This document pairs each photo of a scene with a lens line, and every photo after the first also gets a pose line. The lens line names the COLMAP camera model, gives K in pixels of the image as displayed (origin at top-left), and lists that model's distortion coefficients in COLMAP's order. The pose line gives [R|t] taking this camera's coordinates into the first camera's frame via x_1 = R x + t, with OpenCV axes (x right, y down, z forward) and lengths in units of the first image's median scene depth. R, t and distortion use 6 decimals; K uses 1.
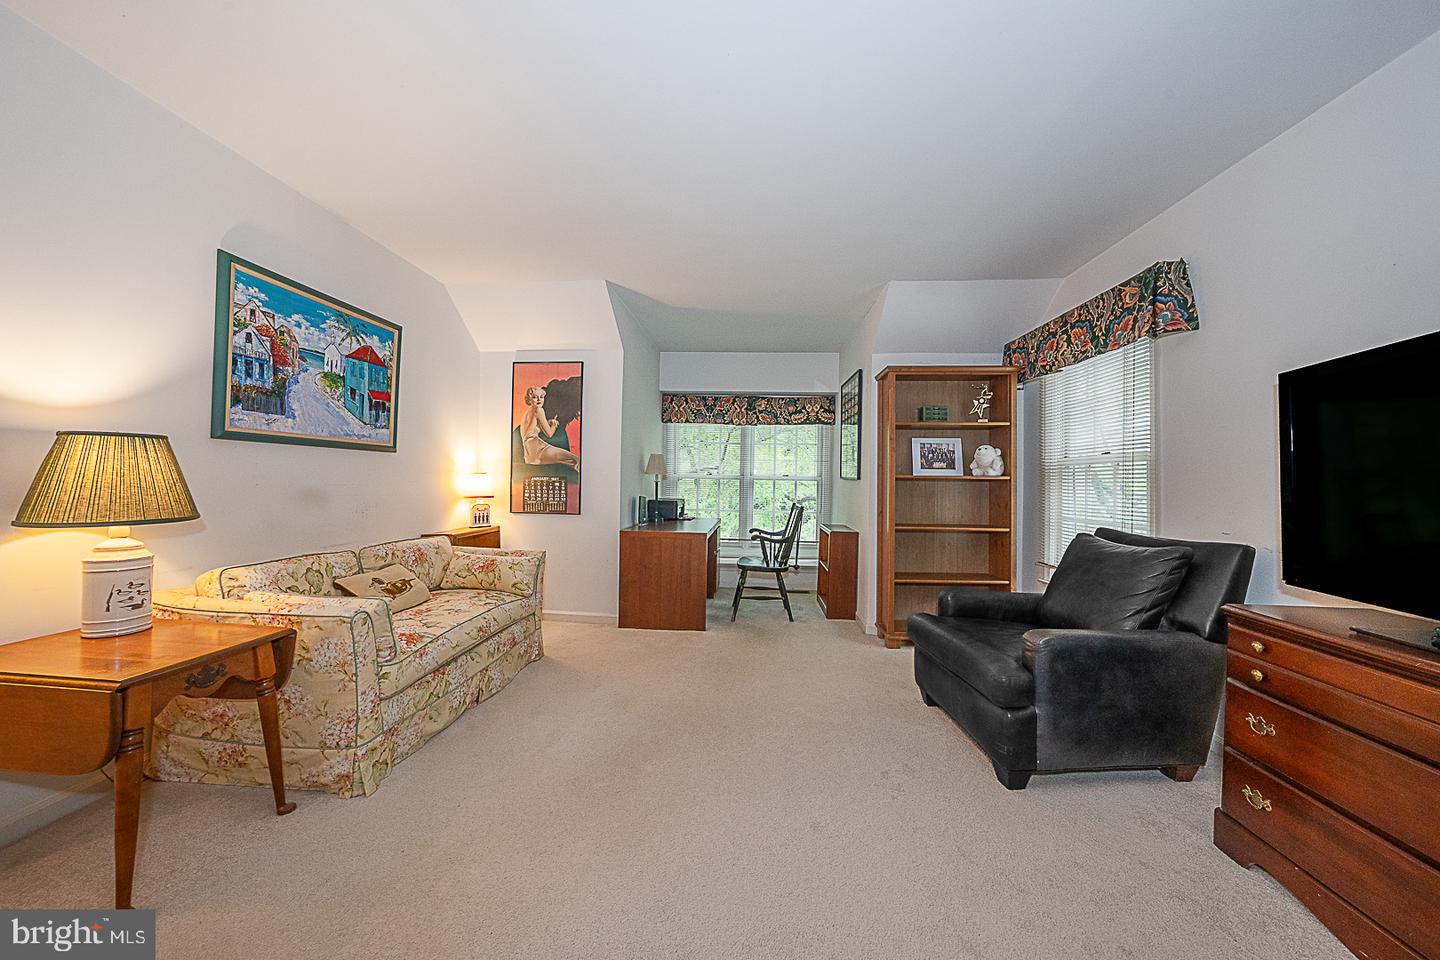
lens RADIAL K [[496.0, 0, 719.2], [0, 496.0, 474.7], [0, 0, 1]] dist [-0.027696, 0.005459]
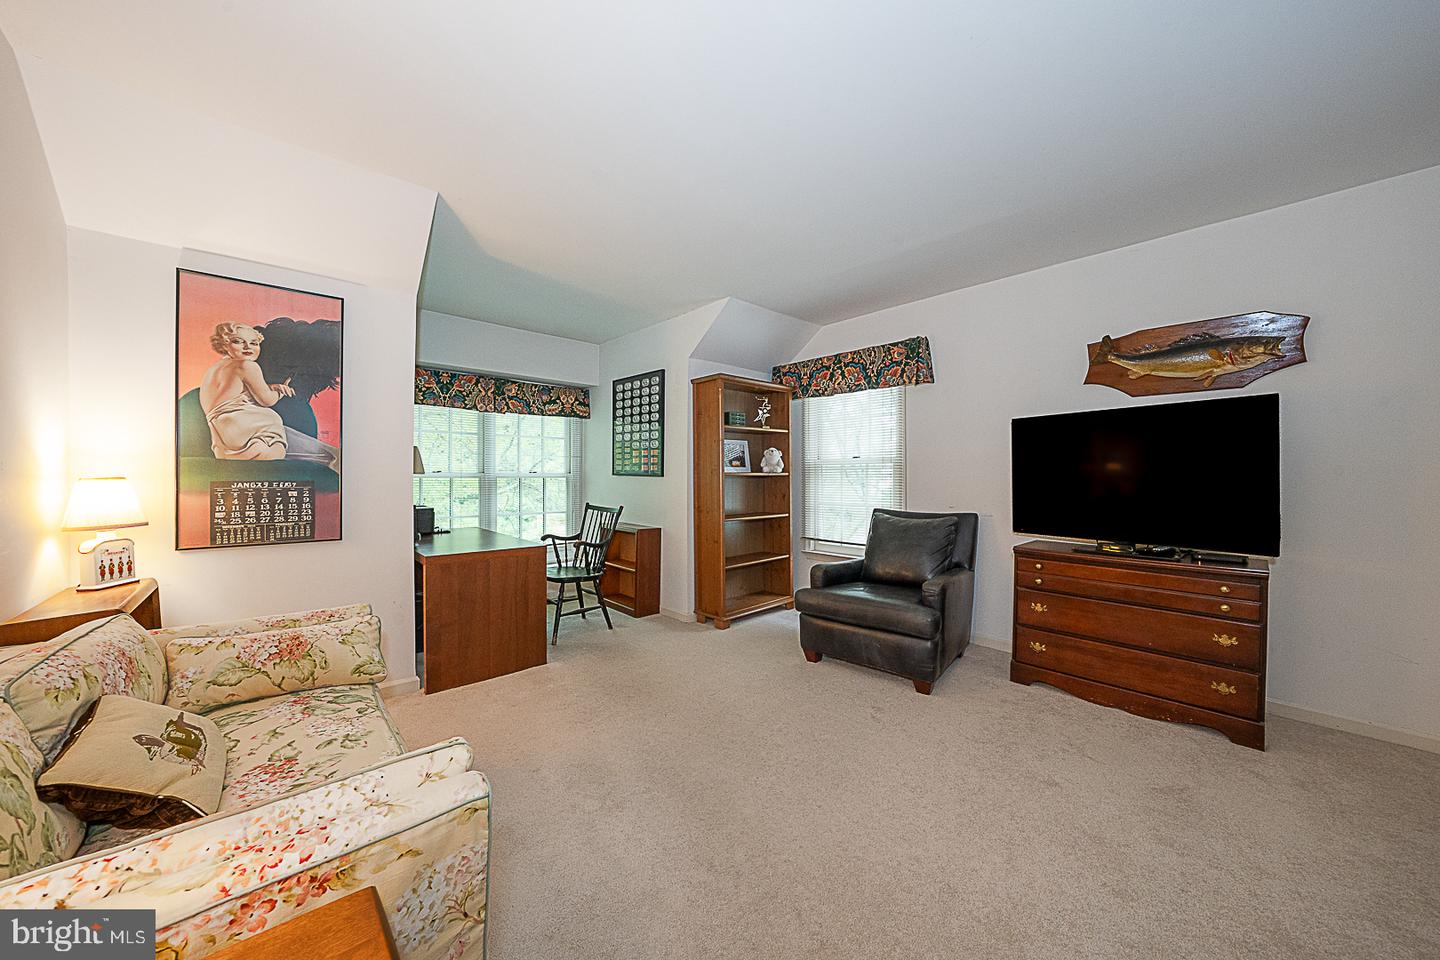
lens RADIAL K [[496.0, 0, 719.2], [0, 496.0, 474.7], [0, 0, 1]] dist [-0.027696, 0.005459]
pose [[0.685102, -0.014949, 0.728294, -0.437150], [0.002333, 0.999829, 0.018328, -0.014565], [-0.728444, -0.010857, 0.685020, 0.234624]]
